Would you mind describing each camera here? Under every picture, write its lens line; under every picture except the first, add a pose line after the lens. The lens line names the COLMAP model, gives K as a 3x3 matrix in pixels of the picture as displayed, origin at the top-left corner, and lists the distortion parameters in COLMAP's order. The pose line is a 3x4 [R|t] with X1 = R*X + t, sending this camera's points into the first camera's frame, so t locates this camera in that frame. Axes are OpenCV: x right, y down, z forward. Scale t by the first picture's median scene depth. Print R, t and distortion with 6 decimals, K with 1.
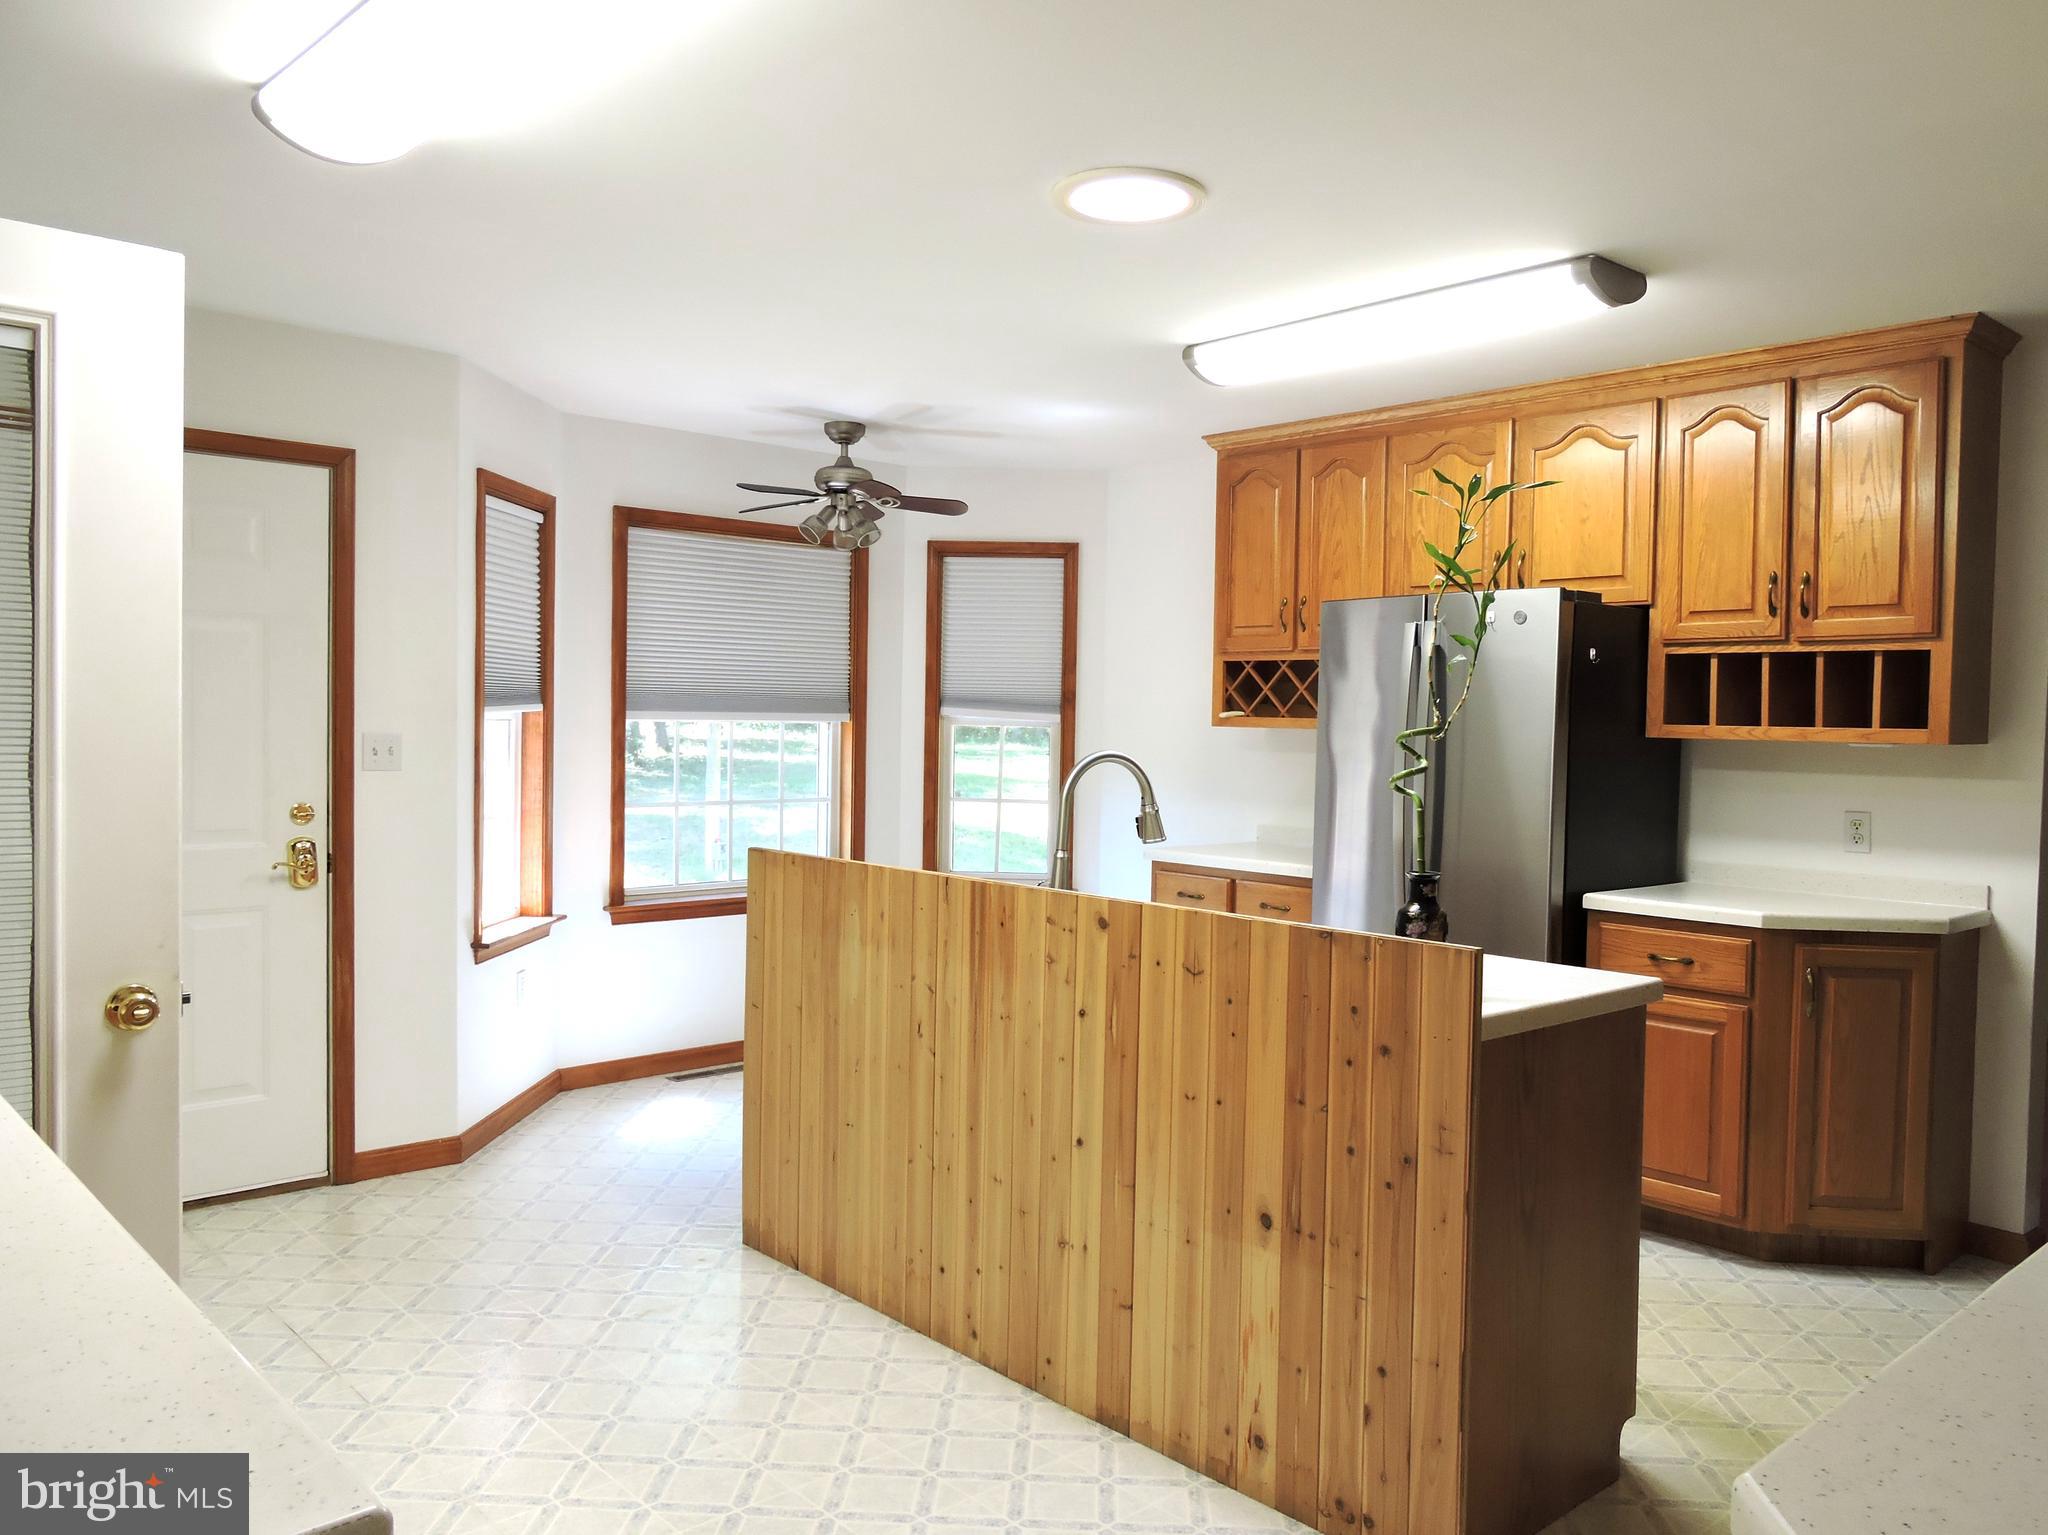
lens RADIAL K [[1521.4, 0, 987.2], [0, 1521.4, 771.4], [0, 0, 1]] dist [0.003509, -0.005094]
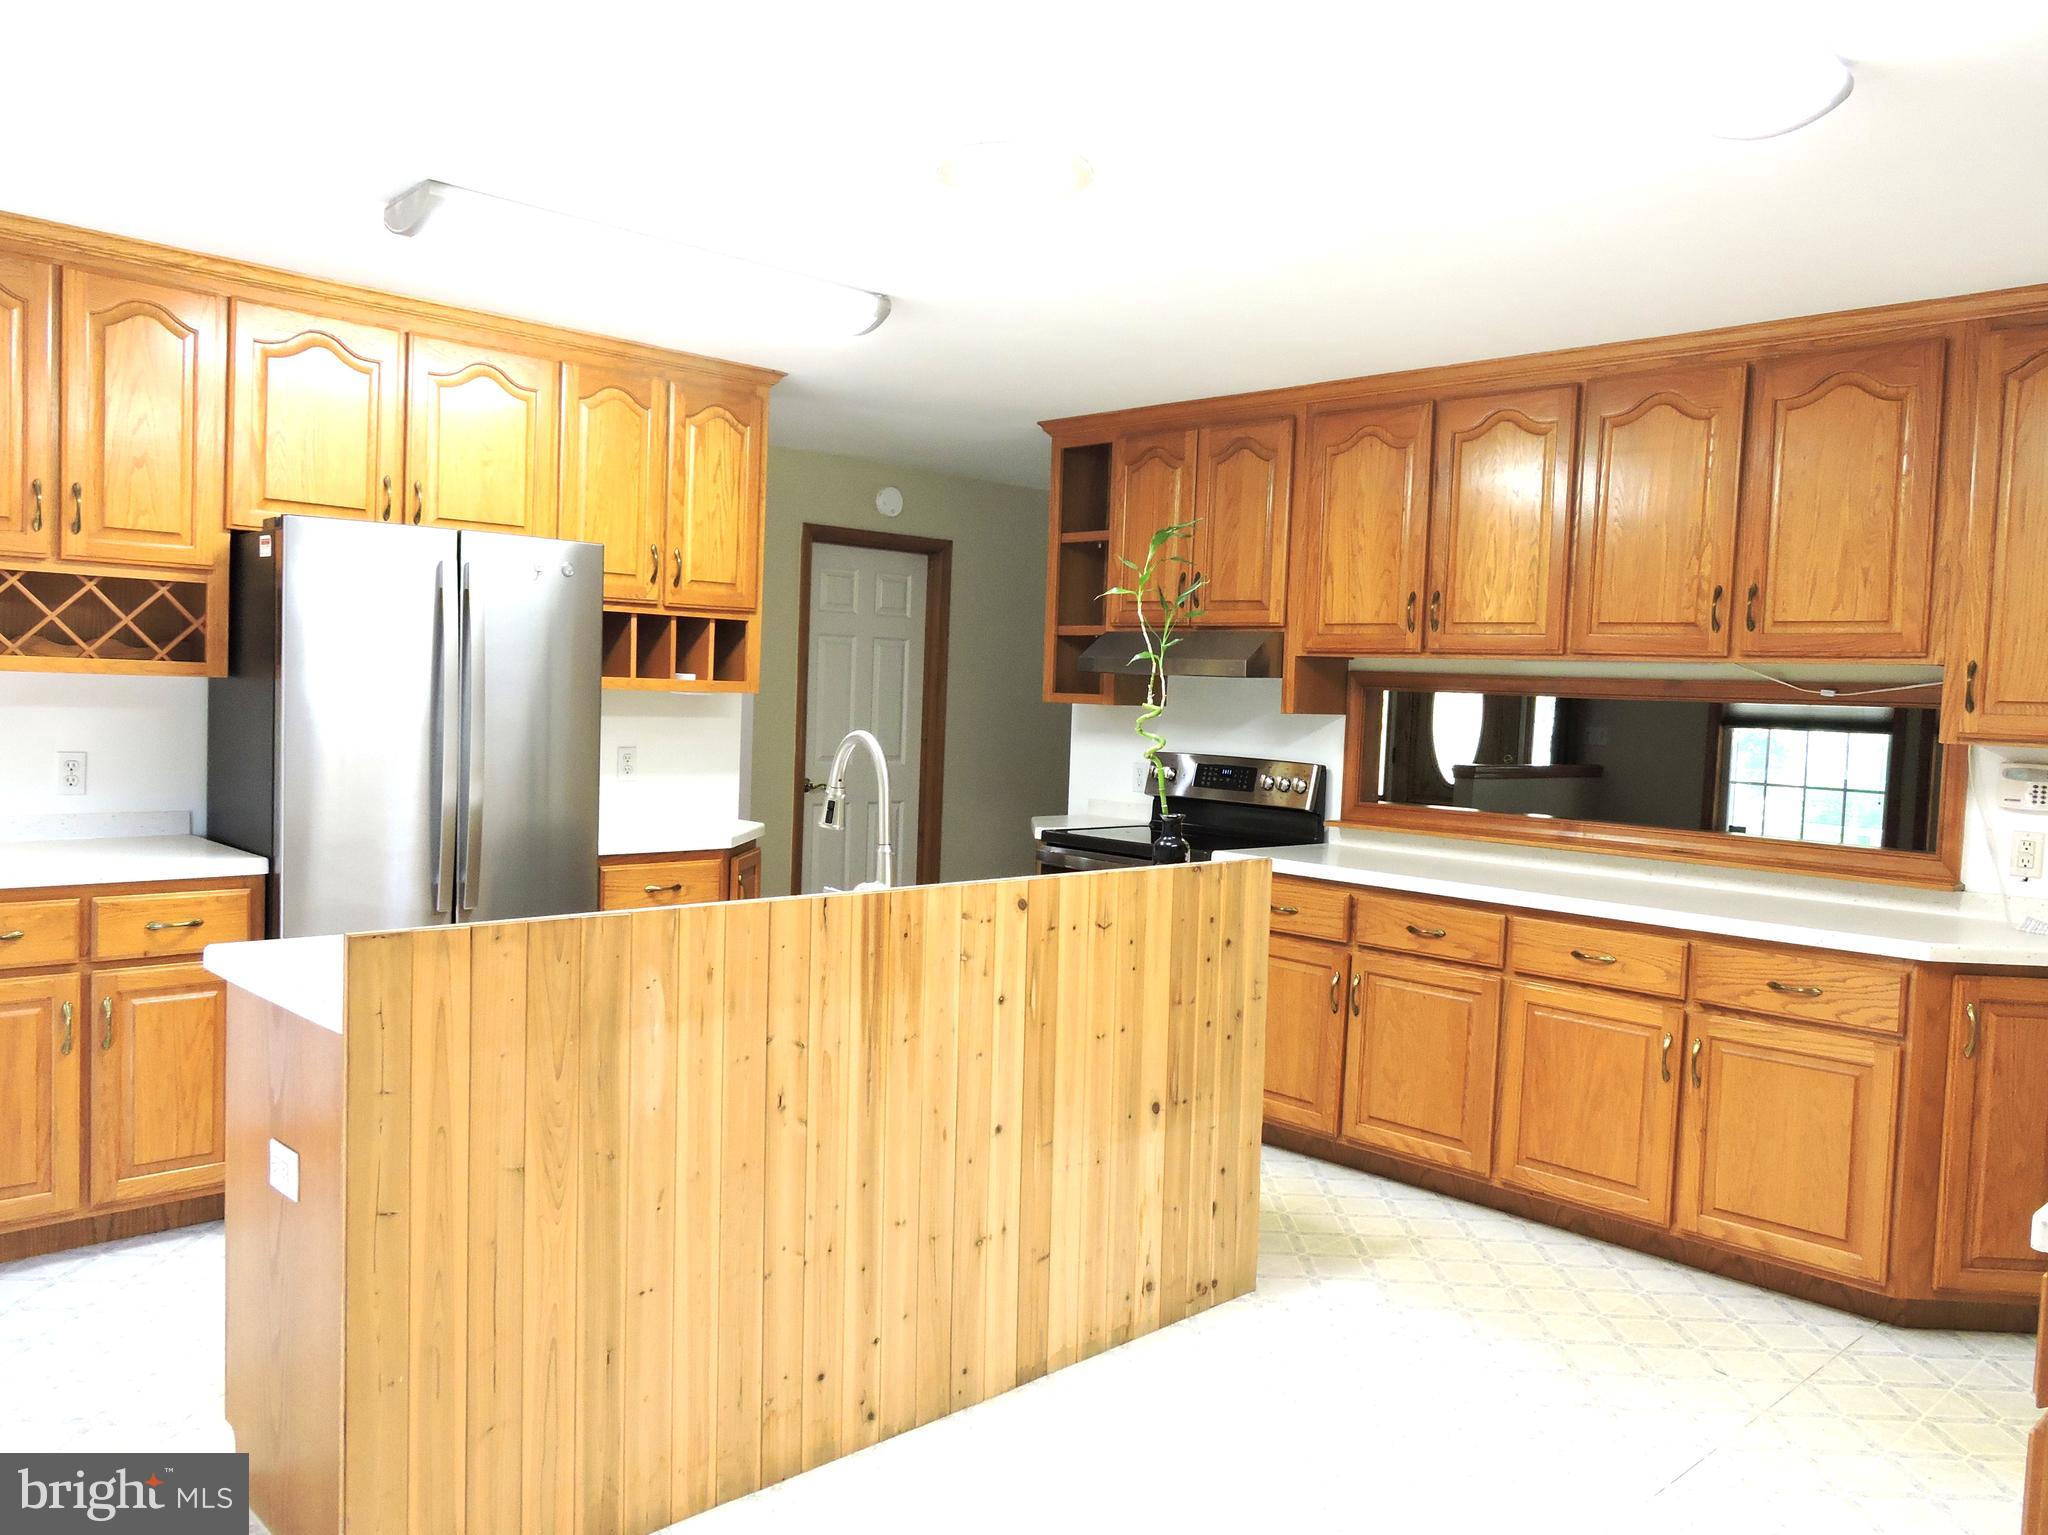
lens RADIAL K [[1521.4, 0, 1133.1], [0, 1521.4, 757.9], [0, 0, 1]] dist [0.003509, -0.005094]
pose [[-0.070658, -0.066382, 0.995289, -0.897902], [-0.002277, 0.997791, 0.066387, -0.062756], [-0.997498, 0.002424, -0.070653, 0.961758]]
